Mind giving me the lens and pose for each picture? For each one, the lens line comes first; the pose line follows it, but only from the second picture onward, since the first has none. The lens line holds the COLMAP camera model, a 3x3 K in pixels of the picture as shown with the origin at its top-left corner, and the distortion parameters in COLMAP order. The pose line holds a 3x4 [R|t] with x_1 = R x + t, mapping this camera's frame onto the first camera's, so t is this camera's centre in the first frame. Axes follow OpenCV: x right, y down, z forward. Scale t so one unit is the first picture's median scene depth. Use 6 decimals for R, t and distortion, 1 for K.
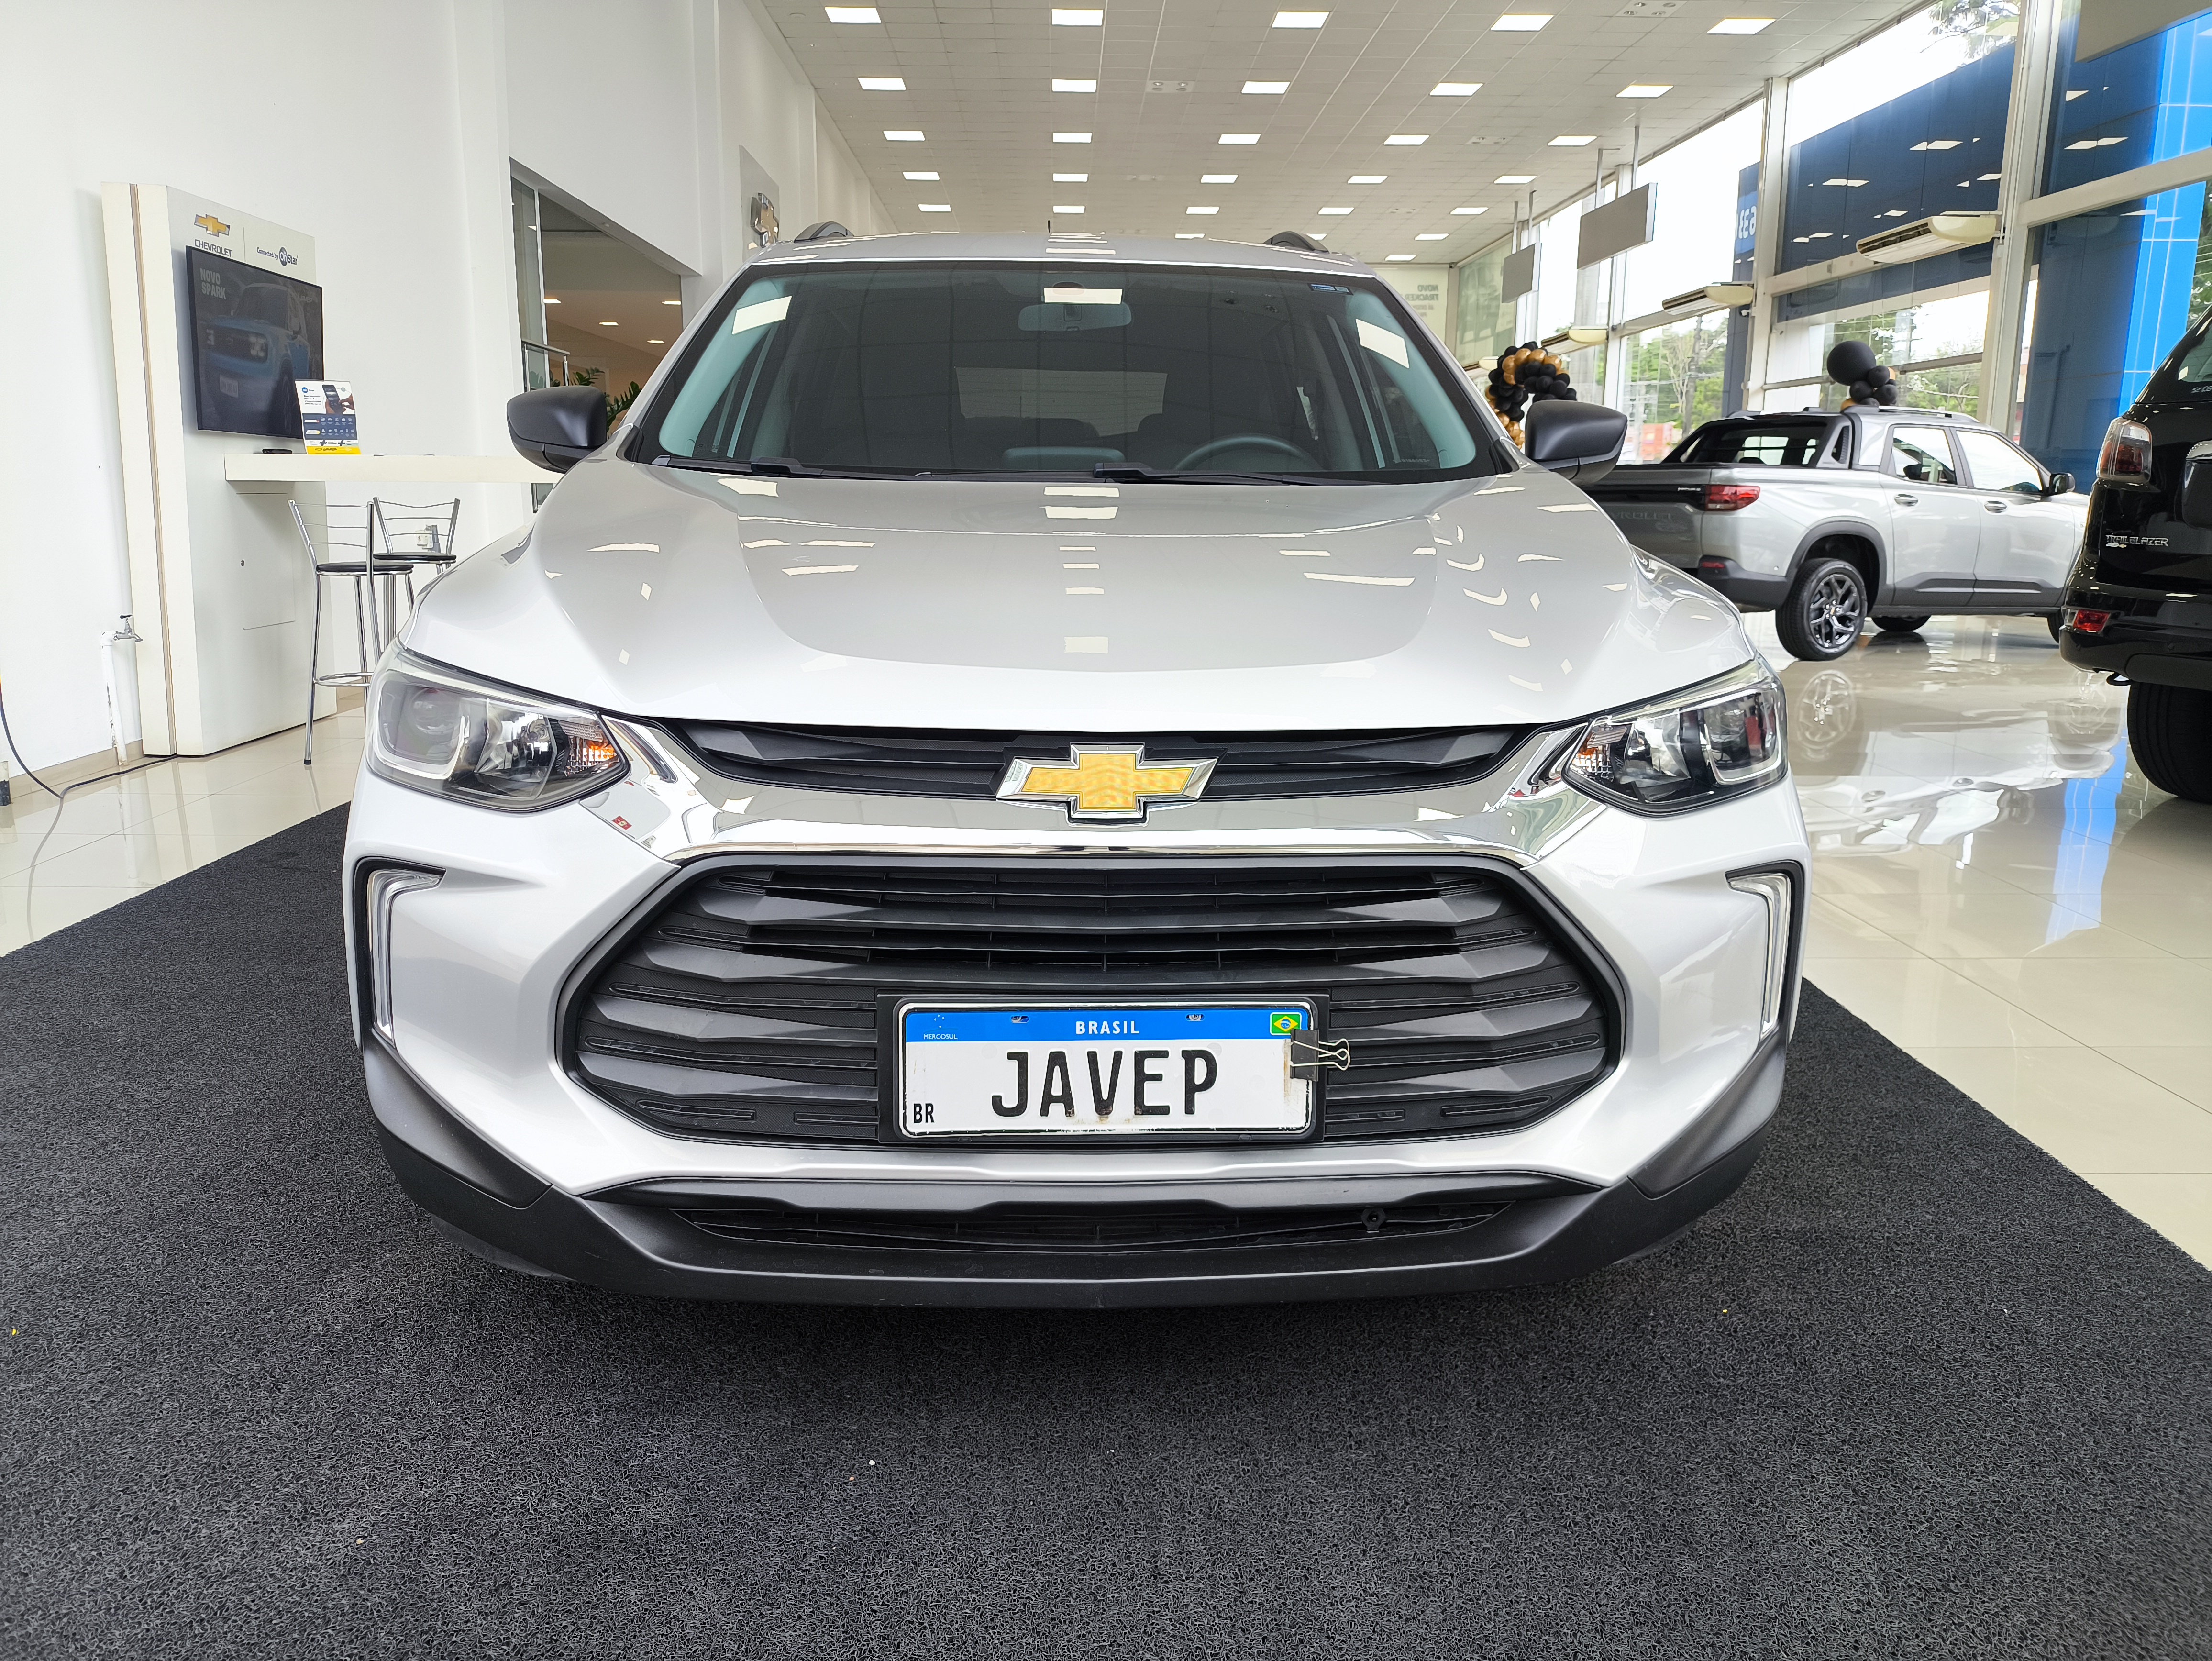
lens RADIAL K [[1686.5, 0, 1058.9], [0, 1686.5, 828.0], [0, 0, 1]] dist [0.080817, -0.074238]
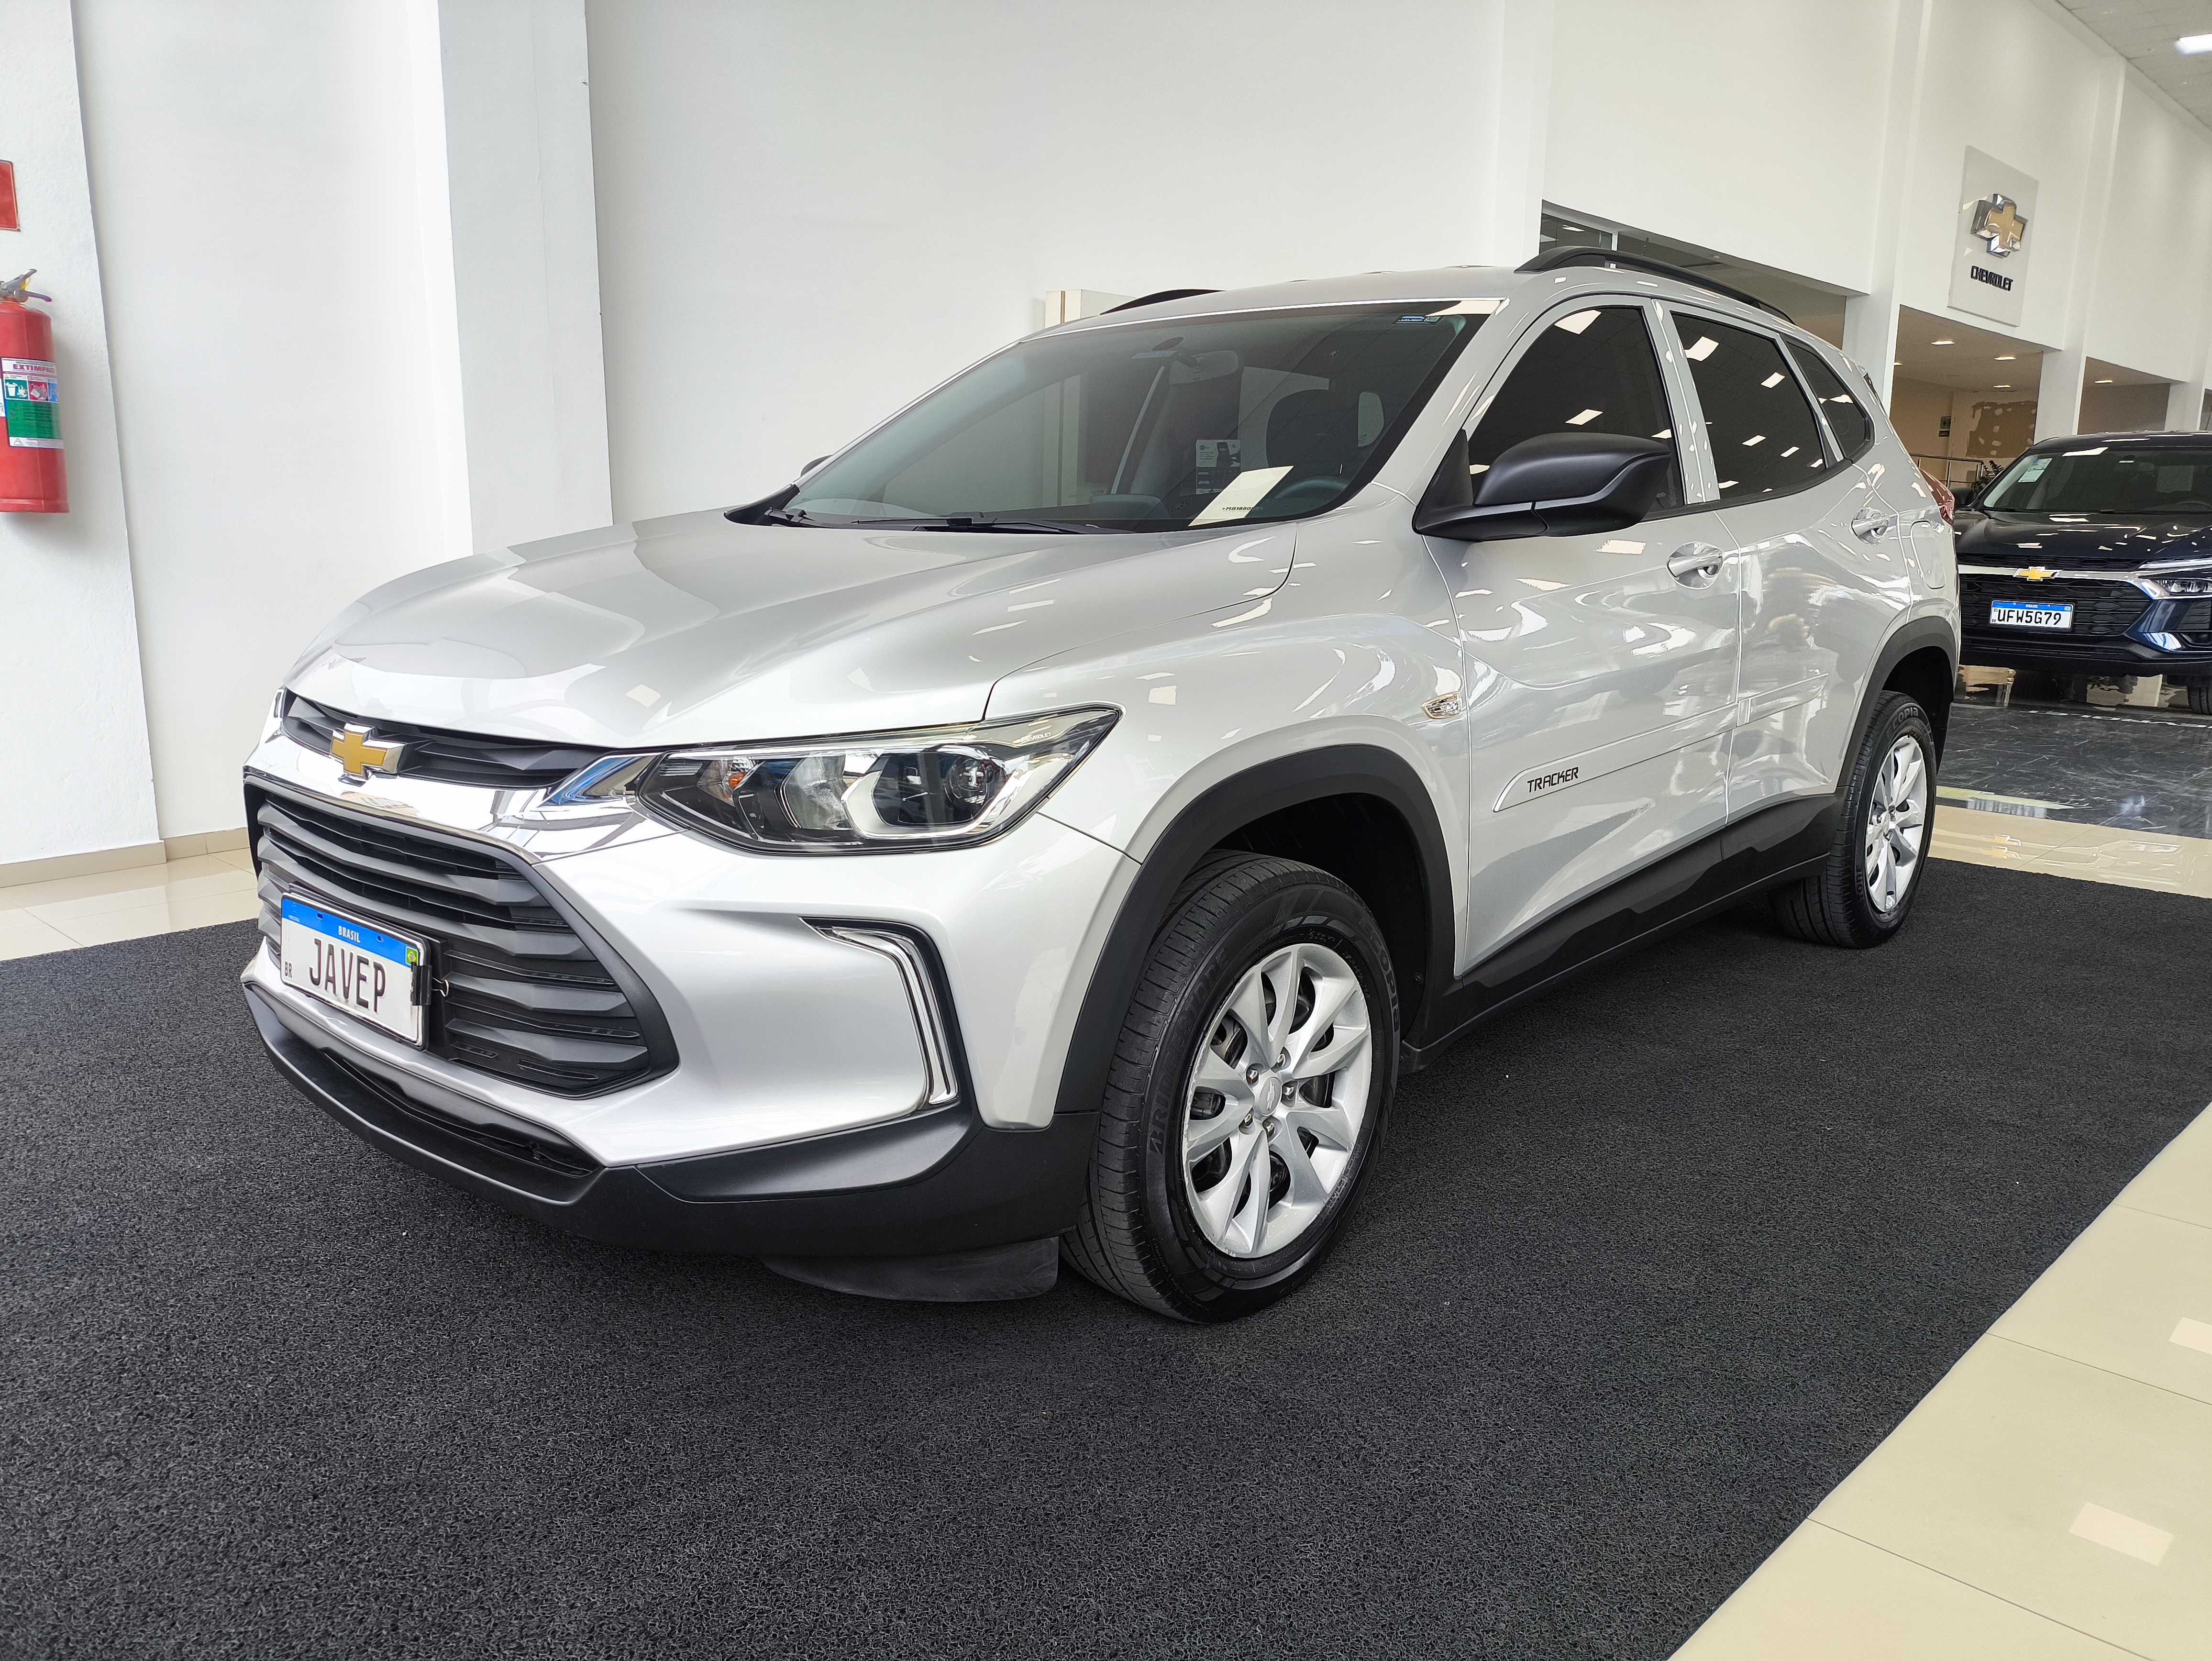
lens RADIAL K [[1686.5, 0, 1058.9], [0, 1686.5, 828.0], [0, 0, 1]] dist [0.080817, -0.074238]
pose [[0.696053, 0.132206, -0.705713, 1.350463], [-0.146188, 0.988408, 0.040978, -0.101943], [0.702950, 0.074643, 0.707311, 0.426663]]
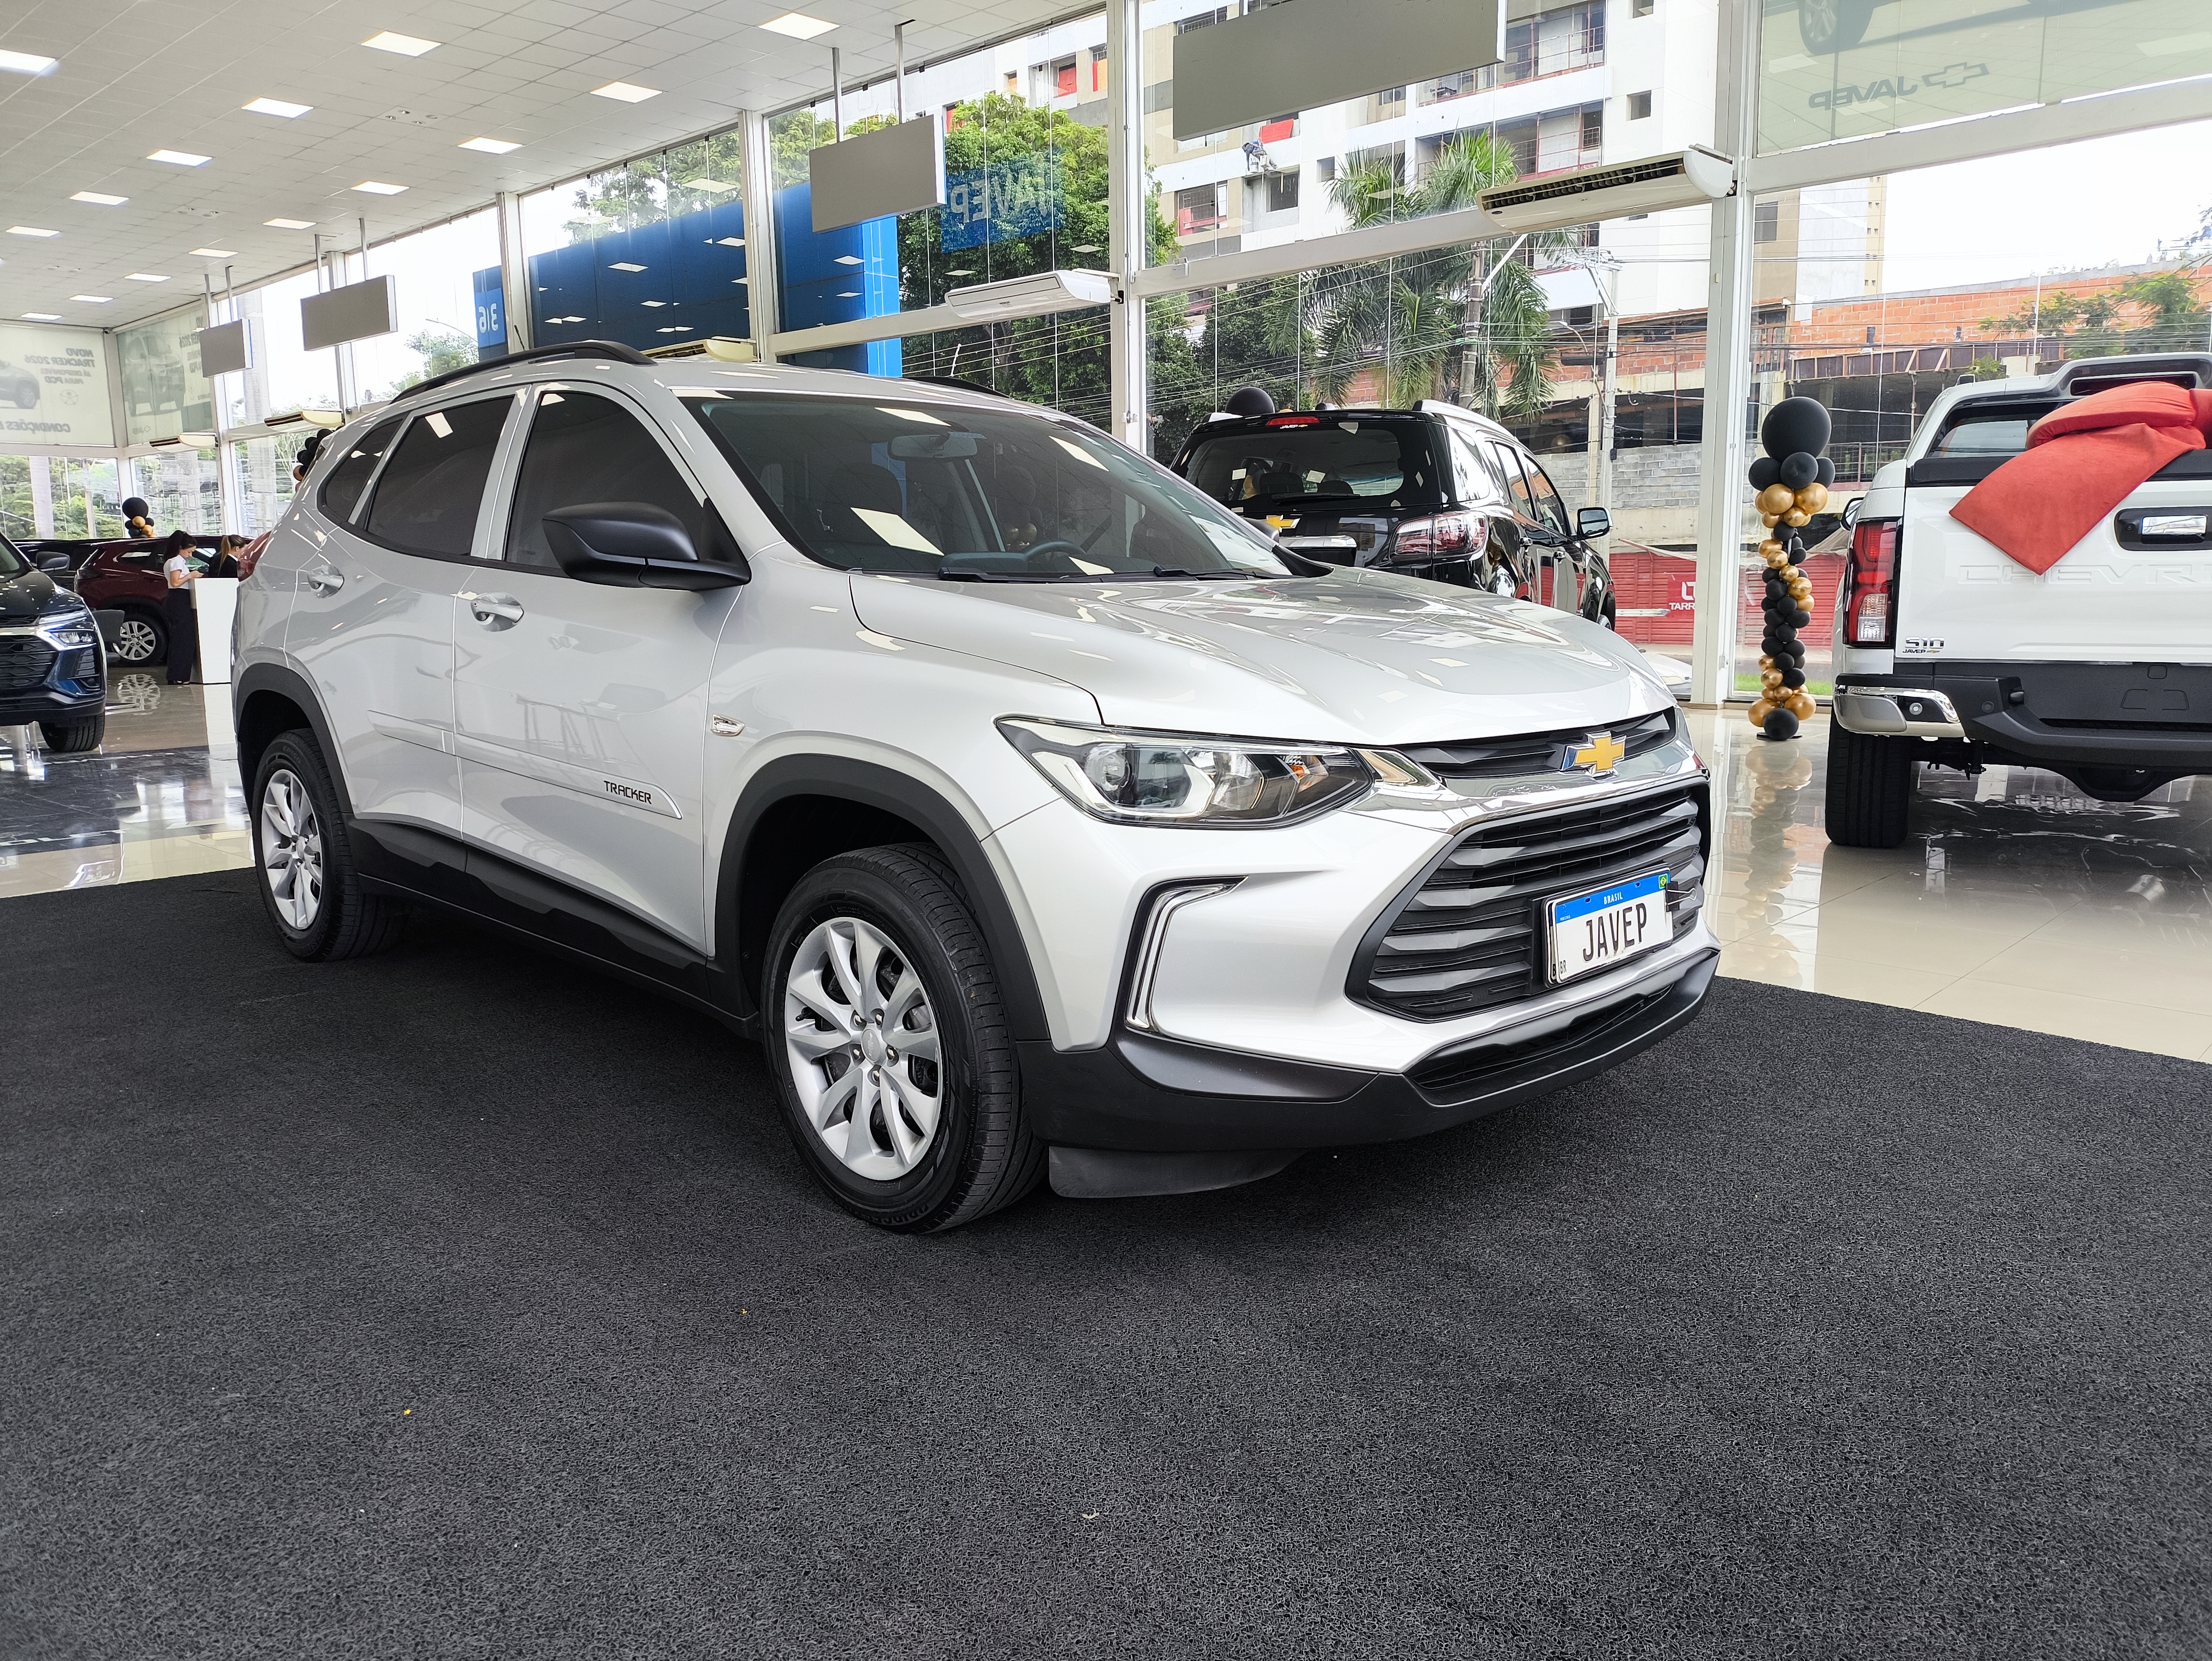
lens RADIAL K [[1686.5, 0, 1058.9], [0, 1686.5, 828.0], [0, 0, 1]] dist [0.080817, -0.074238]
pose [[0.733366, -0.123272, 0.668564, -1.493315], [0.153297, 0.988081, 0.014030, -0.059714], [-0.662325, 0.092200, 0.743522, 0.093681]]
